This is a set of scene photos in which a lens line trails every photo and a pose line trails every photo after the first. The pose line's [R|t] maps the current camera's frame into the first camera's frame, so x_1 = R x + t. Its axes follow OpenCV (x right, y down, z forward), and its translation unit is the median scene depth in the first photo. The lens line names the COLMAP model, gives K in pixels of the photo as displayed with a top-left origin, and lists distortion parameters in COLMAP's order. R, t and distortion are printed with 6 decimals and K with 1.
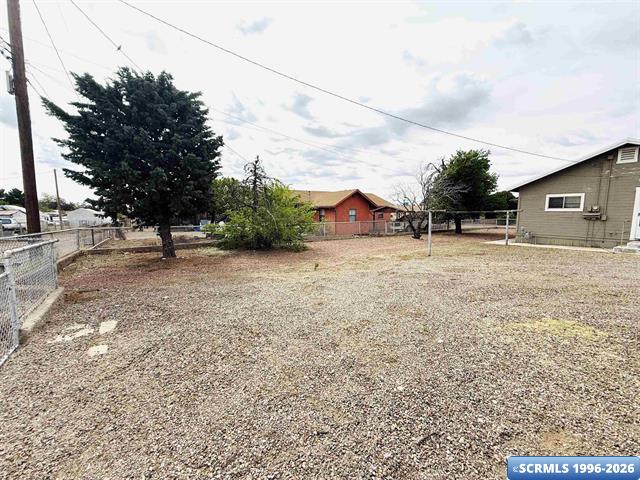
lens RADIAL K [[272.0, 0, 307.1], [0, 272.0, 238.1], [0, 0, 1]] dist [-0.001655, 0.001016]
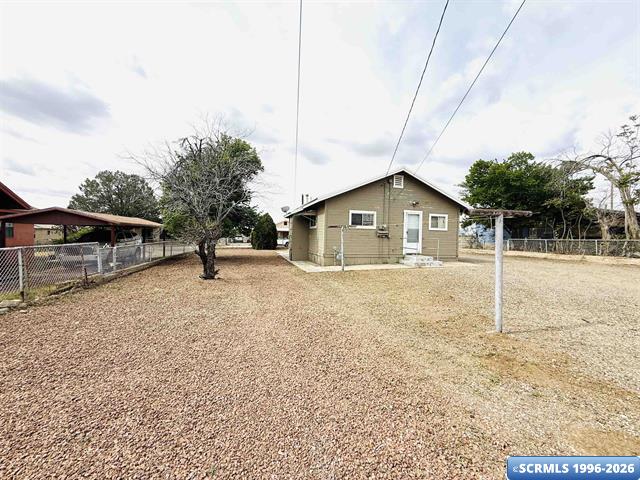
lens RADIAL K [[255.2, 0, 319.6], [0, 255.2, 235.9], [0, 0, 1]] dist [-0.000758, 0.000366]
pose [[0.271951, 0.006601, 0.962288, 0.037113], [0.076784, 0.996639, -0.028536, -0.060190], [-0.959243, 0.081649, 0.270531, 0.919720]]
